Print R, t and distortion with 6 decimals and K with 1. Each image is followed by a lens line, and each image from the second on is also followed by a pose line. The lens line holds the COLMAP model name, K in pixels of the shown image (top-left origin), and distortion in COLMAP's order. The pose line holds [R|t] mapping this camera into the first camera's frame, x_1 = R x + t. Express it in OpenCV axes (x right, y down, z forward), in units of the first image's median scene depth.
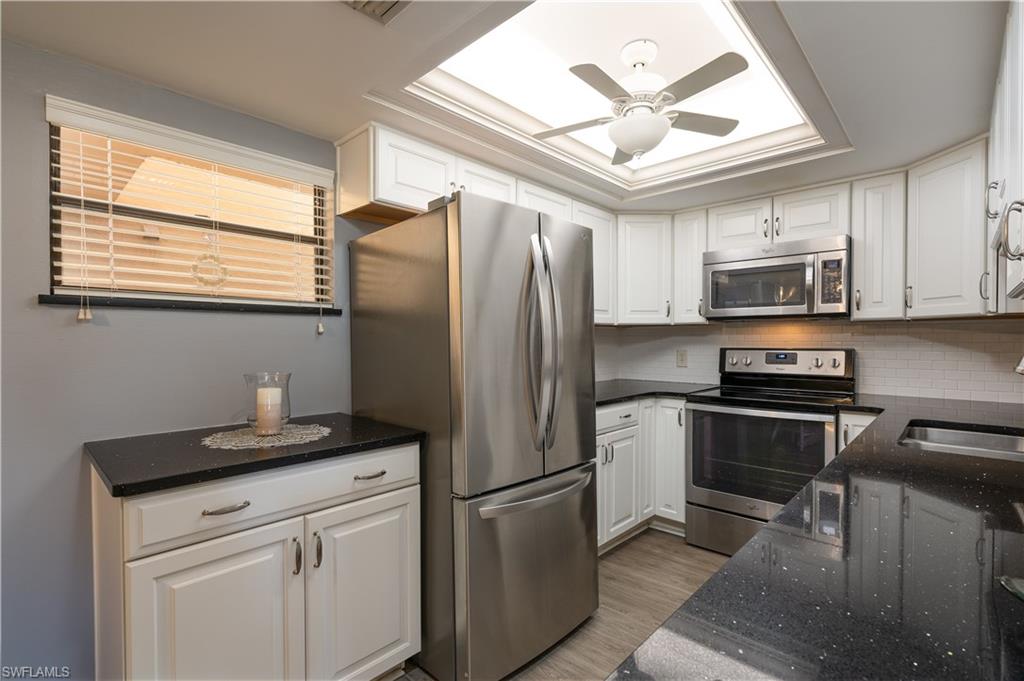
lens RADIAL K [[471.9, 0, 508.7], [0, 471.9, 351.9], [0, 0, 1]] dist [-0.003152, -0.000394]
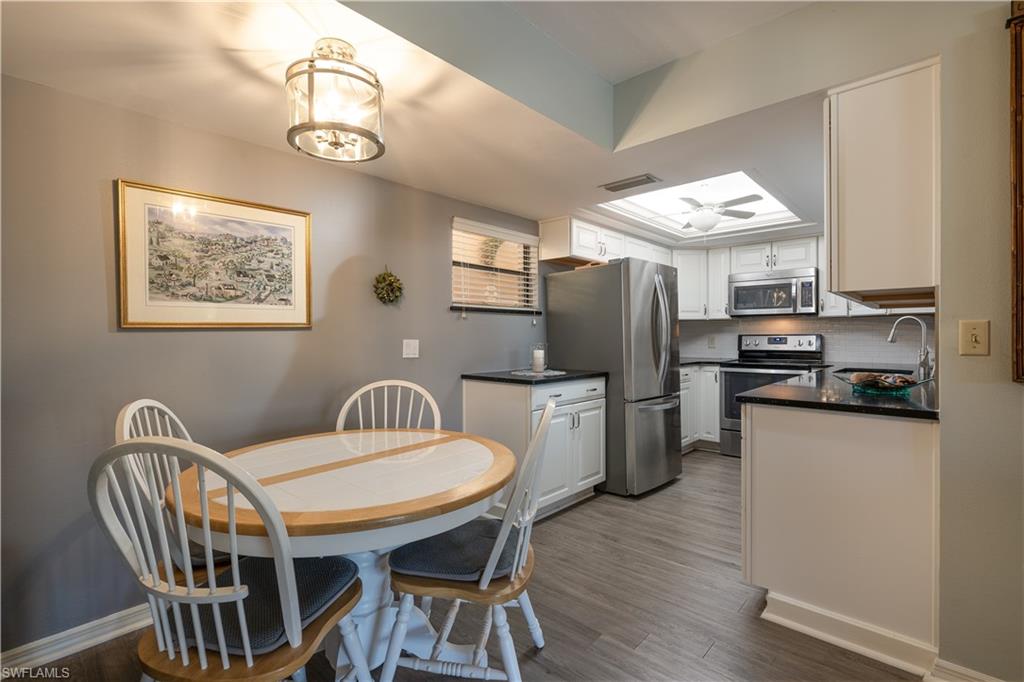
lens RADIAL K [[464.8, 0, 512.0], [0, 464.8, 341.0], [0, 0, 1]] dist [0.000148, 0.000330]
pose [[0.999861, -0.001957, 0.016556, -0.425959], [0.002194, 0.999895, -0.014311, 0.042776], [-0.016526, 0.014345, 0.999761, -0.687465]]
